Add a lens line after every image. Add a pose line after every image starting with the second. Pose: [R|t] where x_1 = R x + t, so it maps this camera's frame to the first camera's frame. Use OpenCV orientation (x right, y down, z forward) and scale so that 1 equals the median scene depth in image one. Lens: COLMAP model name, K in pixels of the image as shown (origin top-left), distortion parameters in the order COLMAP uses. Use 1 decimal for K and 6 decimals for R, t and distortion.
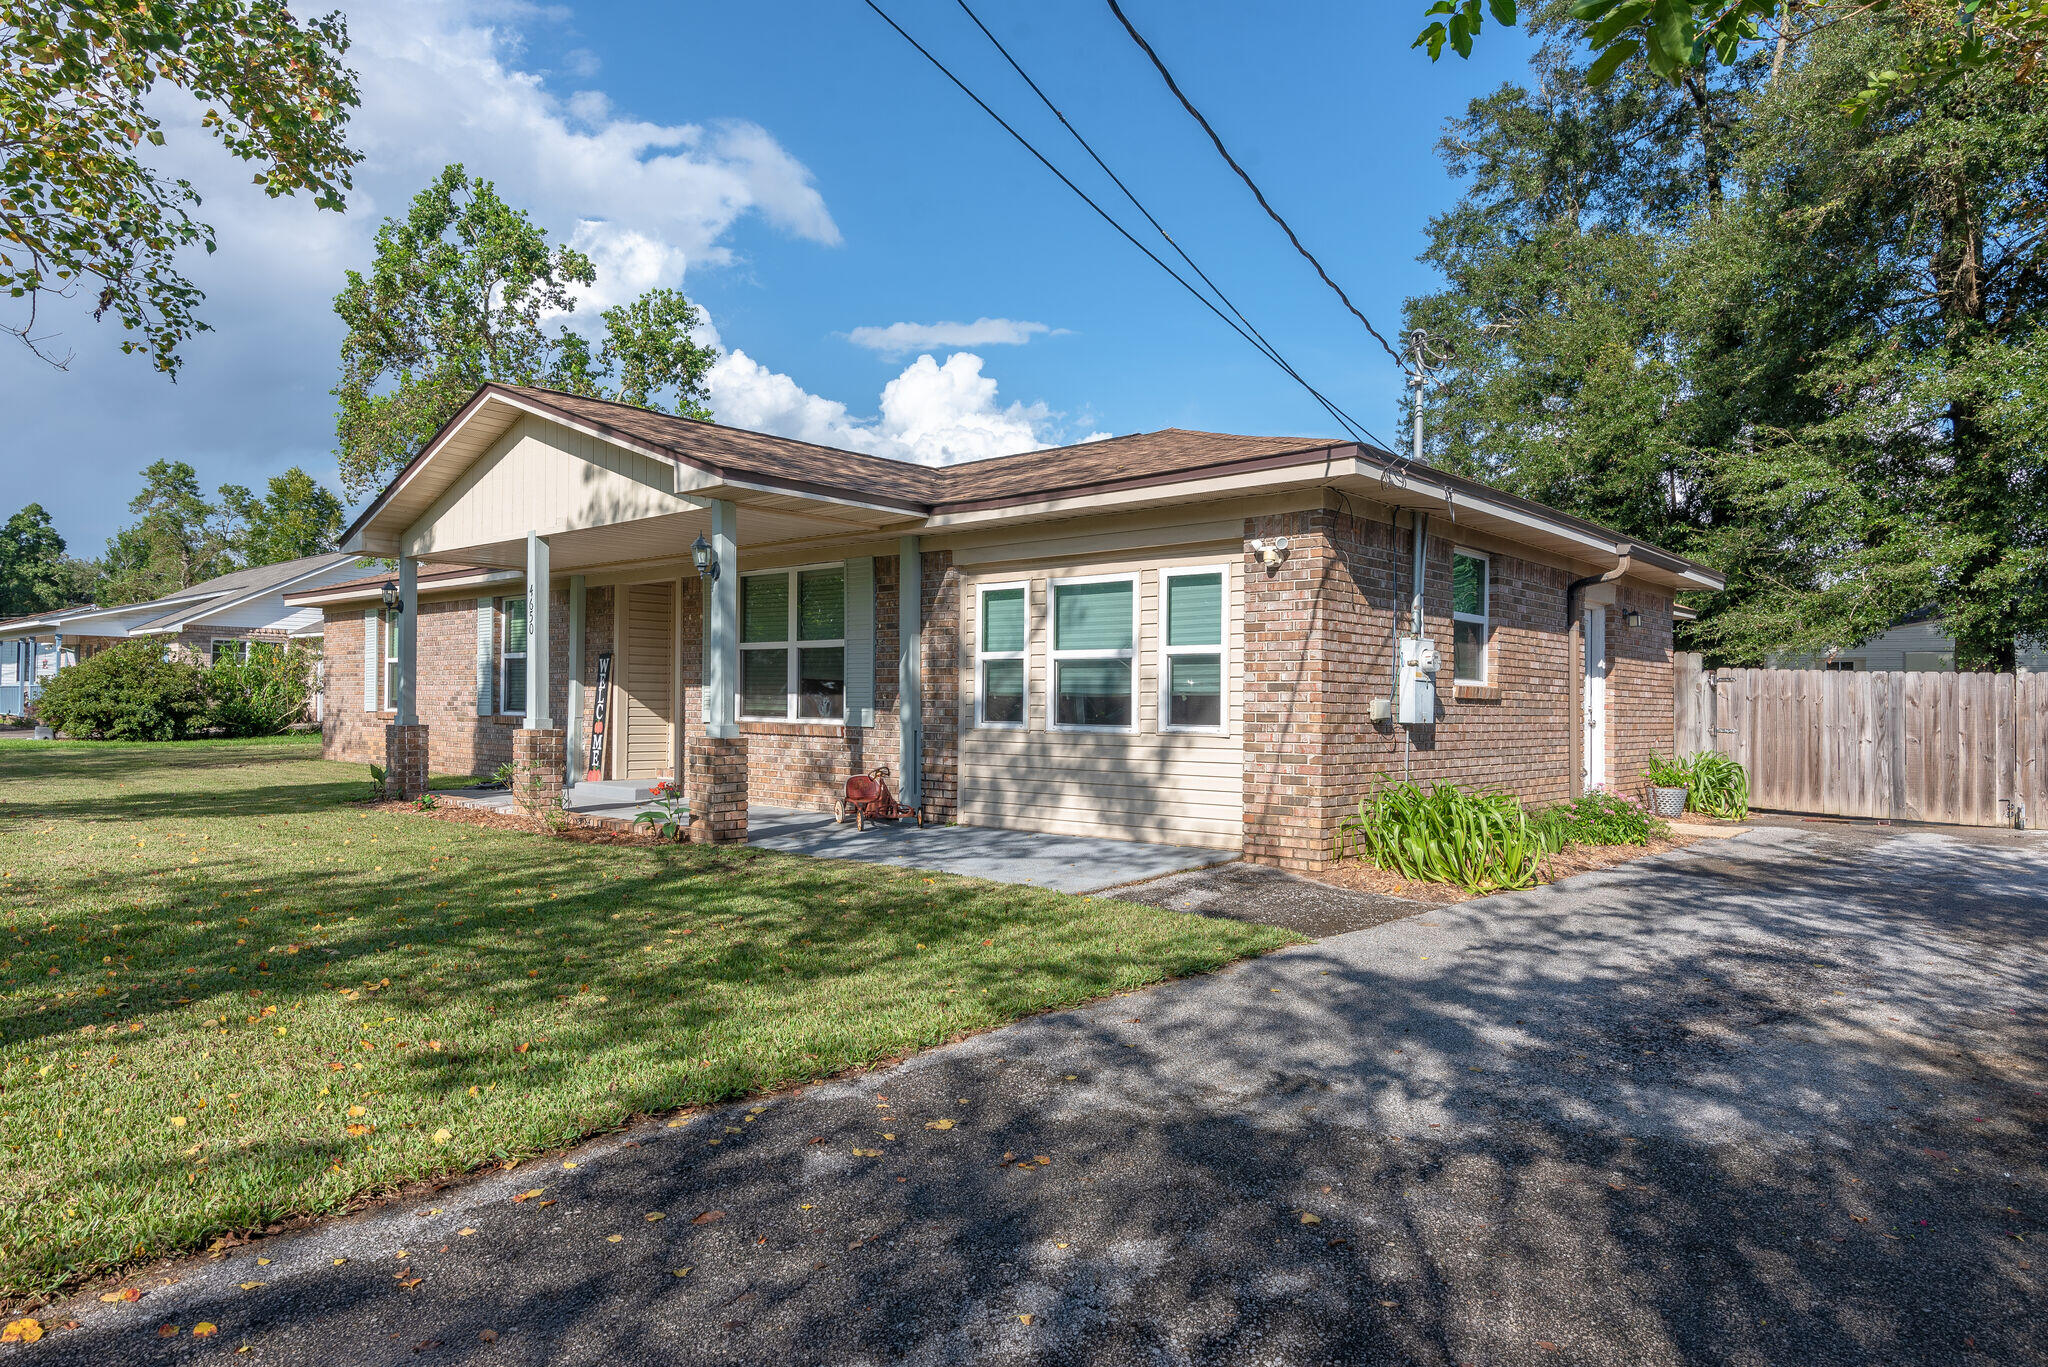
lens RADIAL K [[1200.9, 0, 1039.3], [0, 1200.9, 677.4], [0, 0, 1]] dist [0.000810, 0.001541]
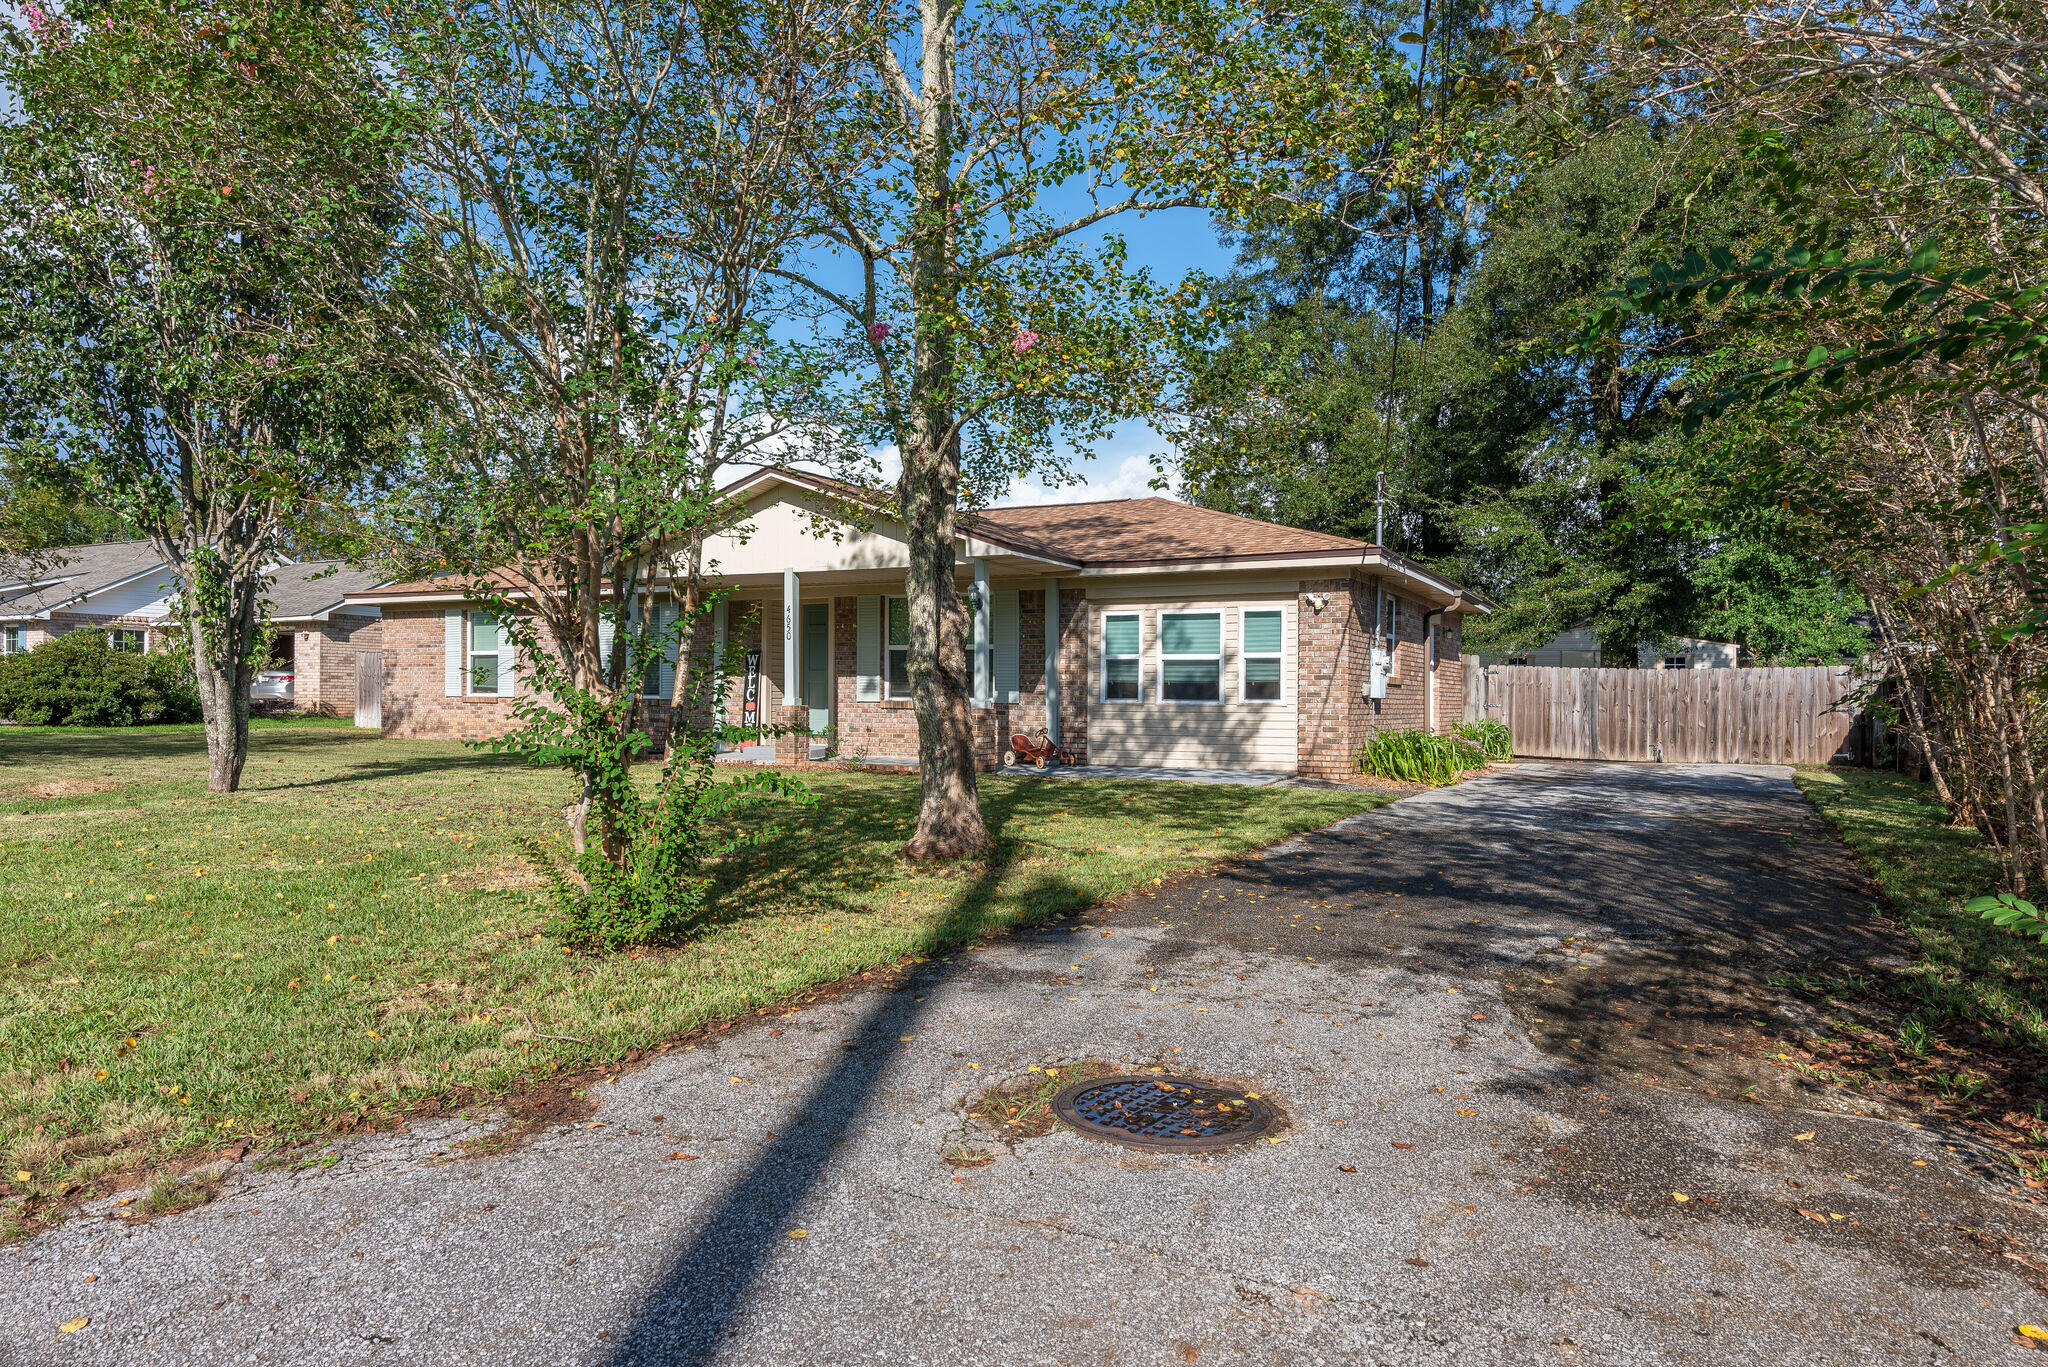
lens RADIAL K [[1200.9, 0, 1036.7], [0, 1200.9, 679.3], [0, 0, 1]] dist [0.000810, 0.001541]
pose [[0.971489, 0.001182, 0.237081, -0.499373], [-0.003686, 0.999942, 0.010121, -0.004309], [-0.237056, -0.010707, 0.971437, -0.491989]]
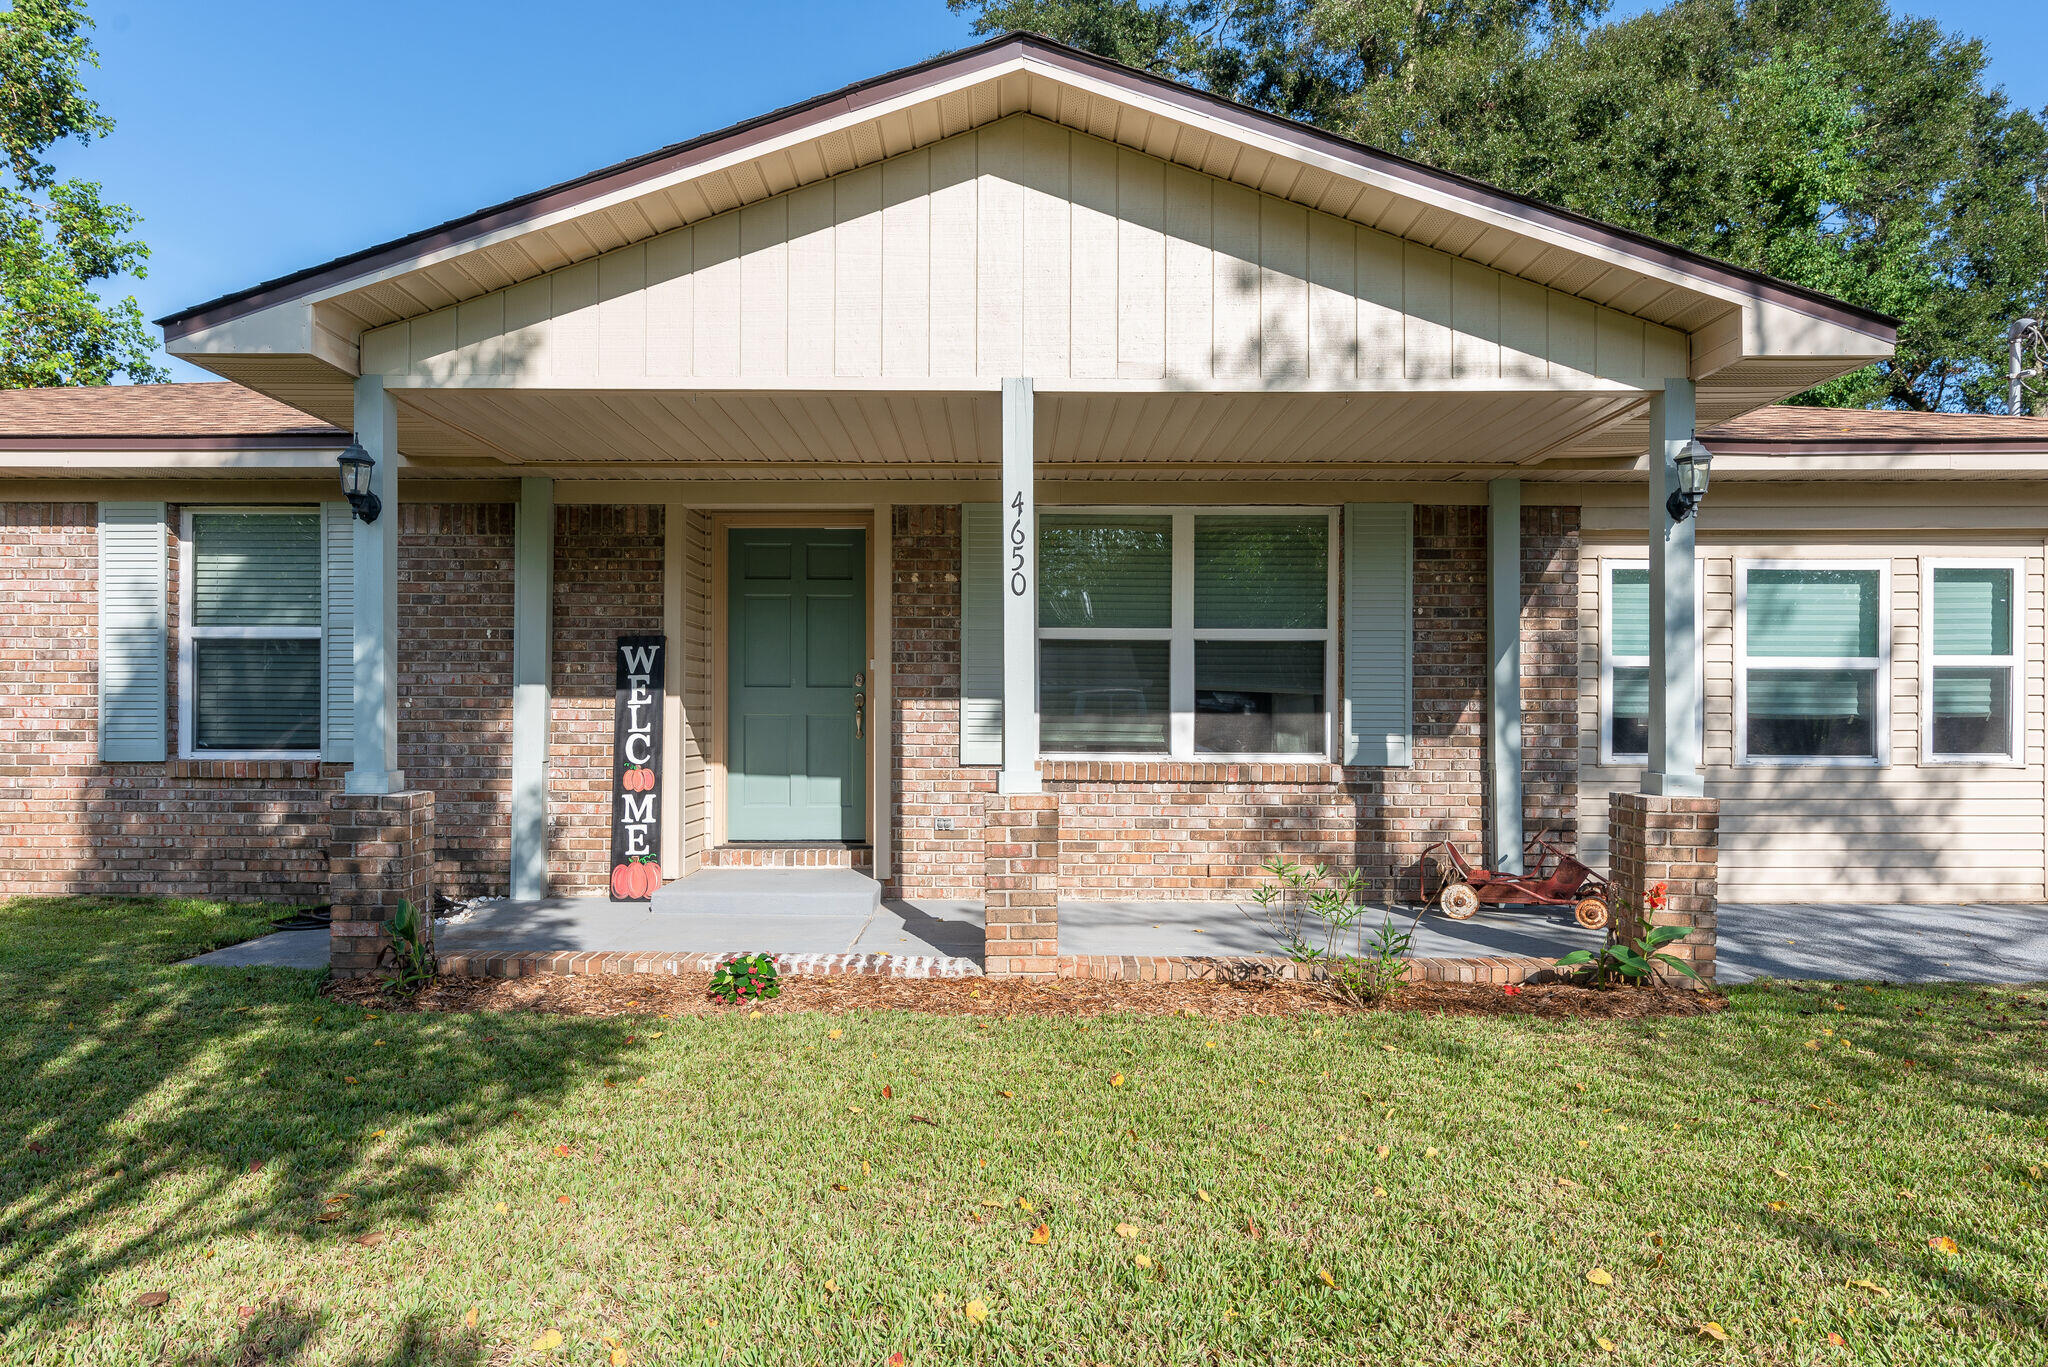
lens RADIAL K [[1200.9, 0, 1009.3], [0, 1200.9, 696.4], [0, 0, 1]] dist [0.000810, 0.001541]
pose [[0.769504, 0.002428, 0.638637, -0.763429], [-0.009142, 0.999932, 0.007215, 0.001267], [-0.638576, -0.011390, 0.769474, 0.672782]]
